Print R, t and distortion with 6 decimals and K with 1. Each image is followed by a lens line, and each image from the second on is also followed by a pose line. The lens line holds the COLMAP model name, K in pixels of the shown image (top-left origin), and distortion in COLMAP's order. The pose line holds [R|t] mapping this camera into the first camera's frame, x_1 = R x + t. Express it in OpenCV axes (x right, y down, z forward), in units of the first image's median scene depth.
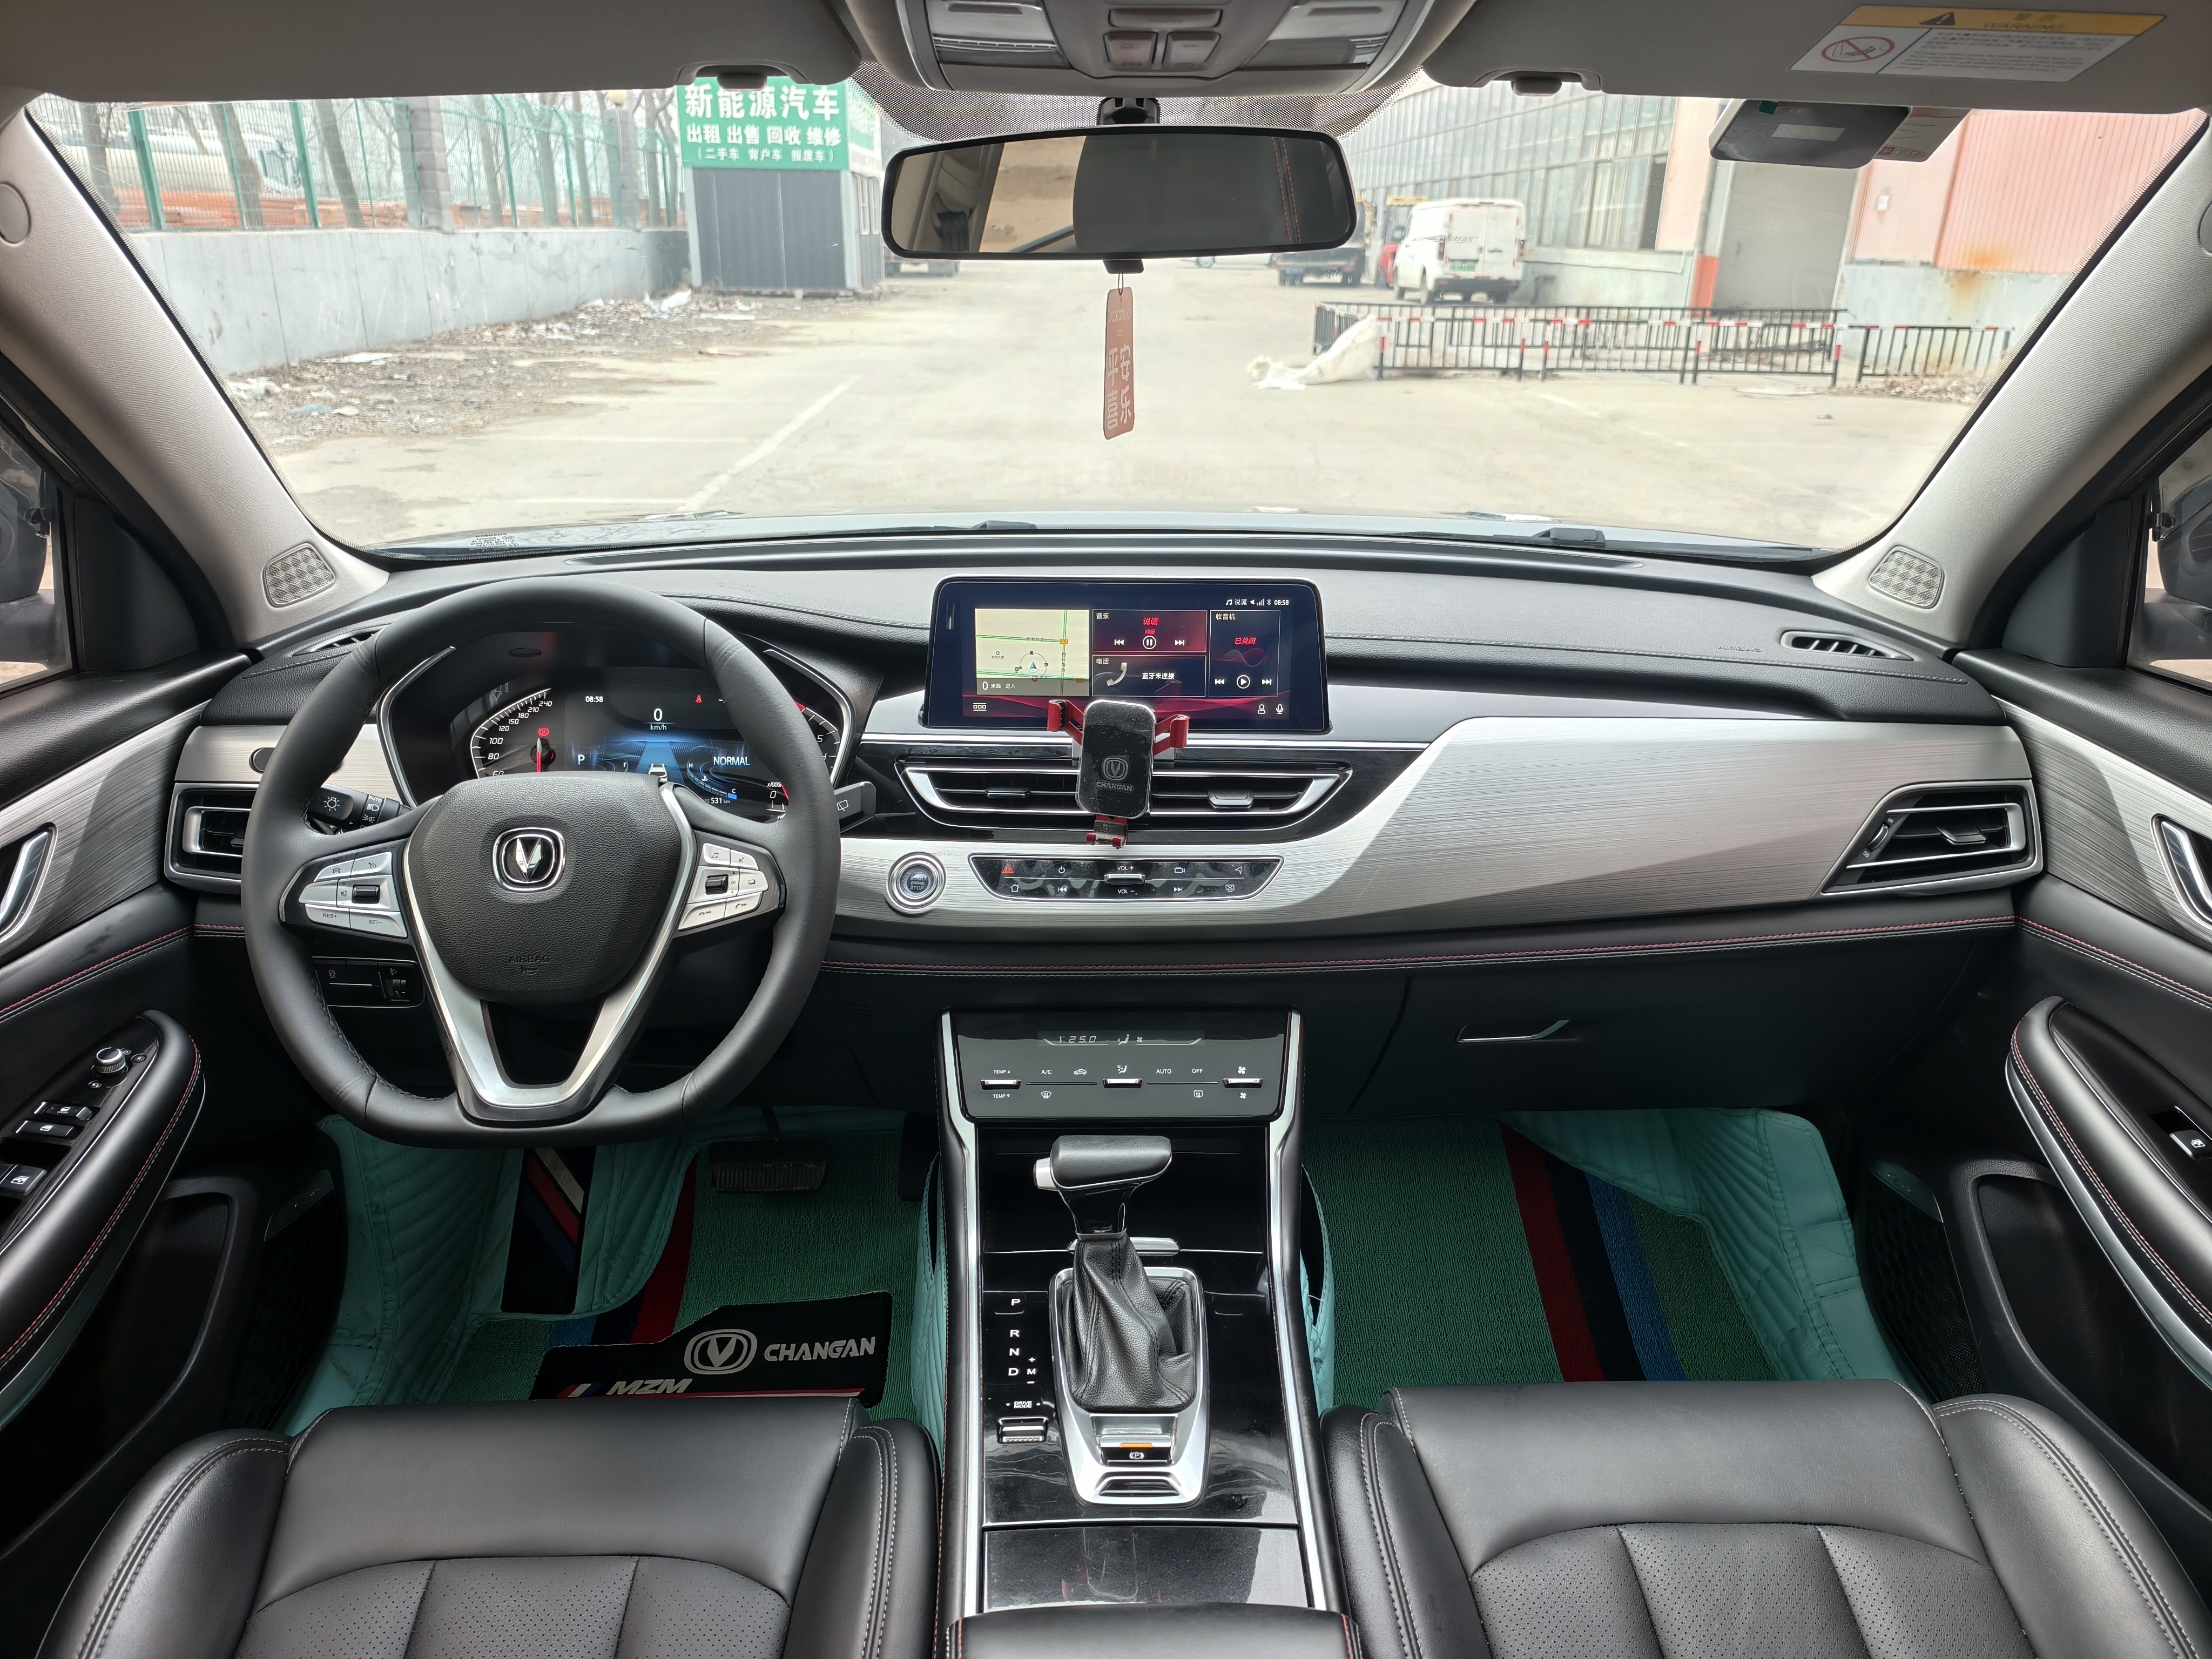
lens RADIAL K [[1538.5, 0, 1112.3], [0, 1538.5, 841.1], [0, 0, 1]] dist [0.007105, -0.004659]
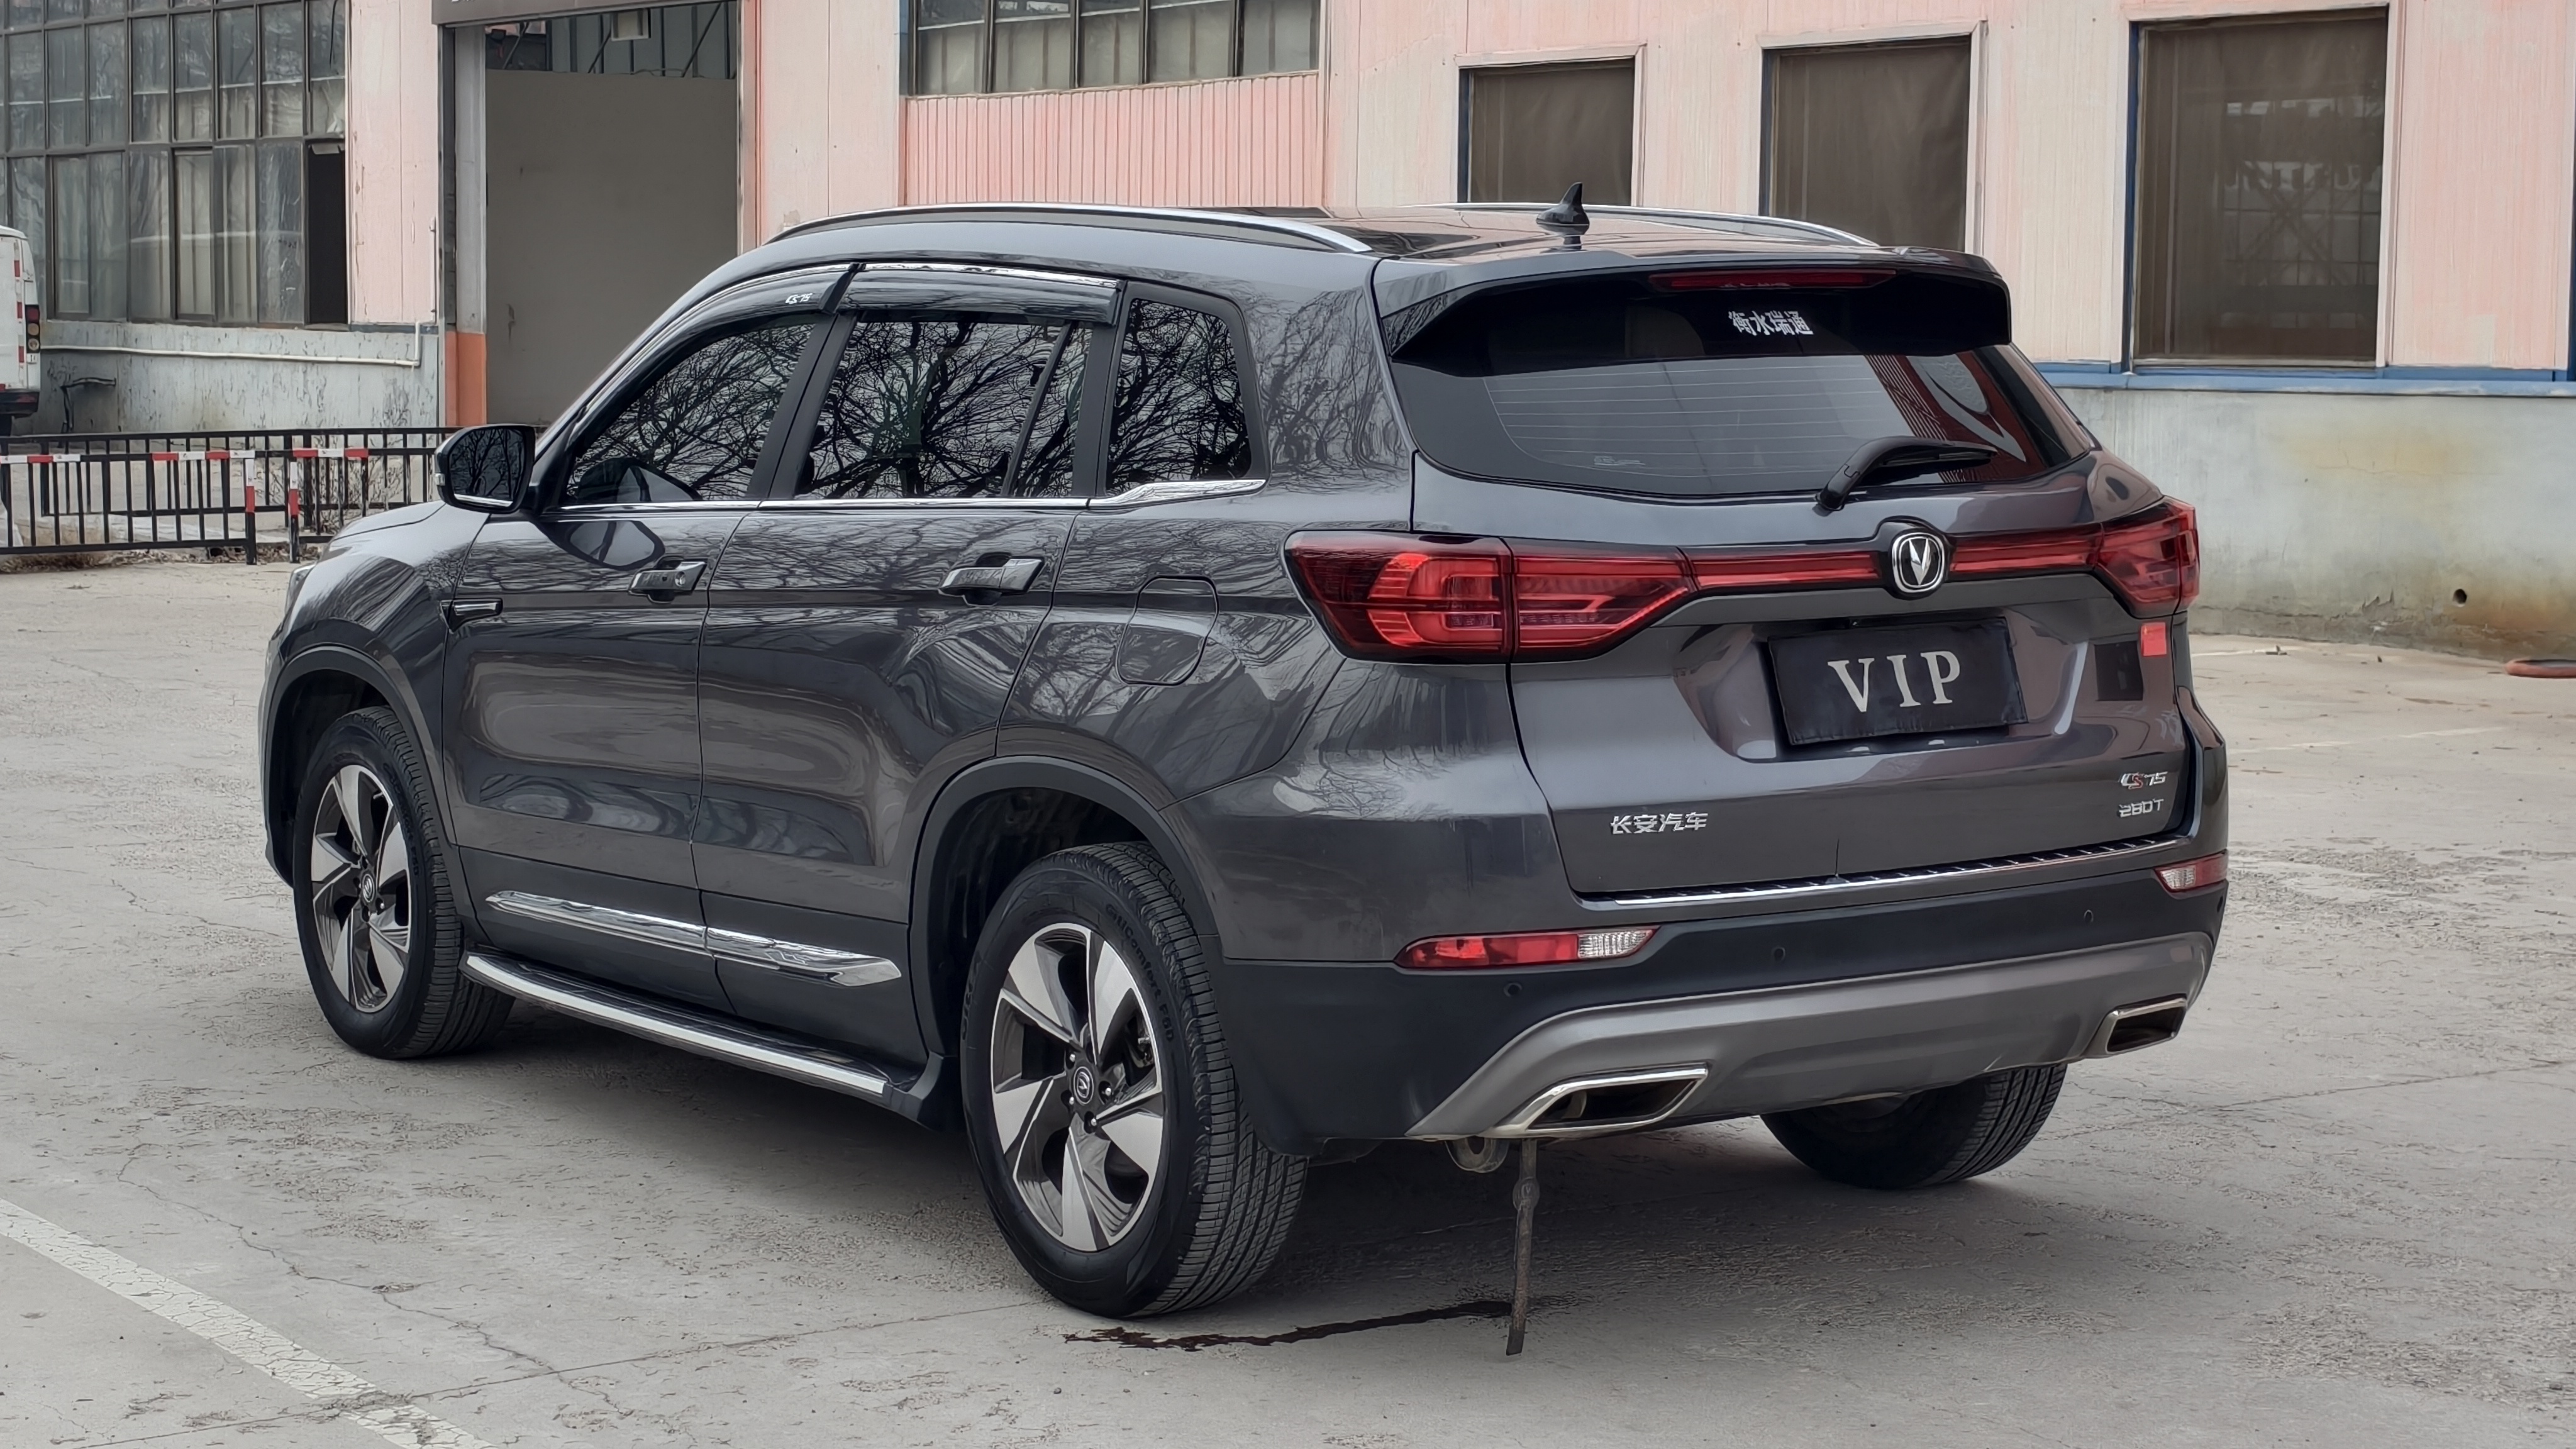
lens RADIAL K [[4512.0, 0, 1306.1], [0, 4512.0, 721.6], [0, 0, 1]] dist [0.111715, -0.308697]
pose [[0.836922, -0.068777, 0.542983, -0.176143], [0.215209, 0.953516, -0.210933, 0.098640], [-0.503236, 0.293390, 0.812820, -0.266698]]
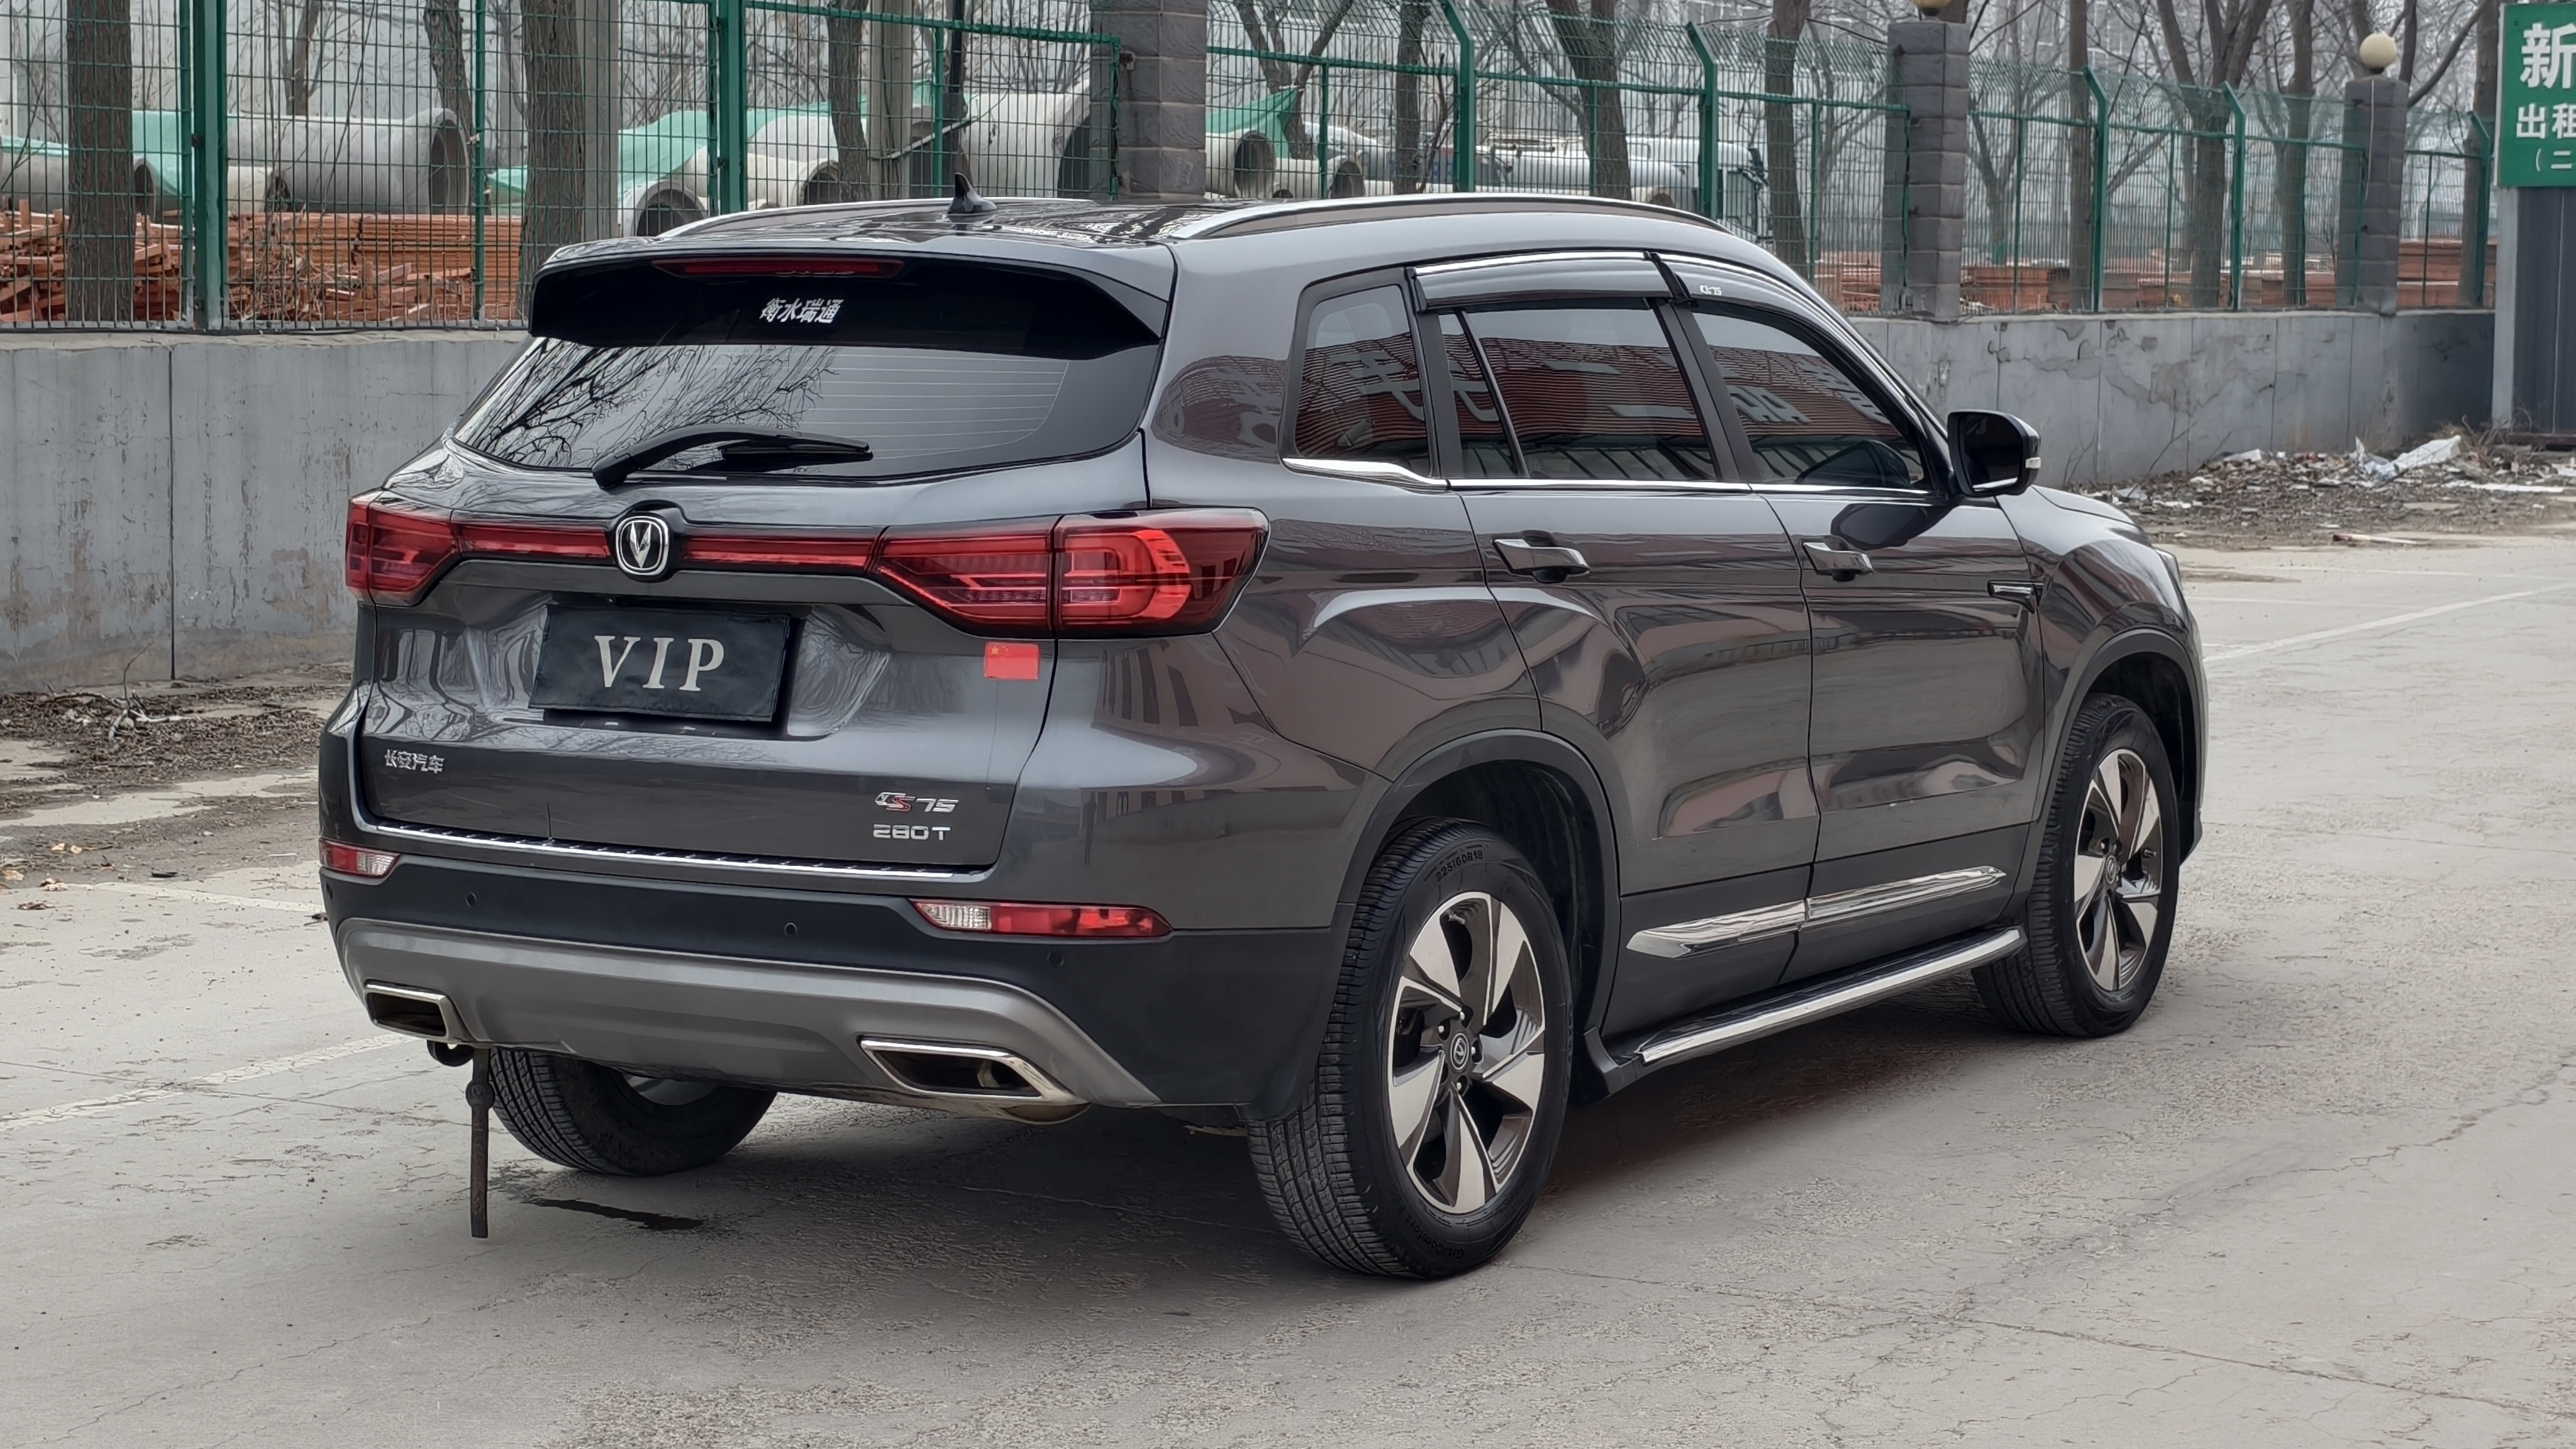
lens RADIAL K [[4512.0, 0, 1306.1], [0, 4512.0, 721.6], [0, 0, 1]] dist [0.111715, -0.308697]
pose [[0.837732, 0.047067, -0.544049, 0.188712], [-0.199257, 0.953934, -0.224290, 0.104035], [0.508431, 0.296301, 0.808520, -0.265968]]
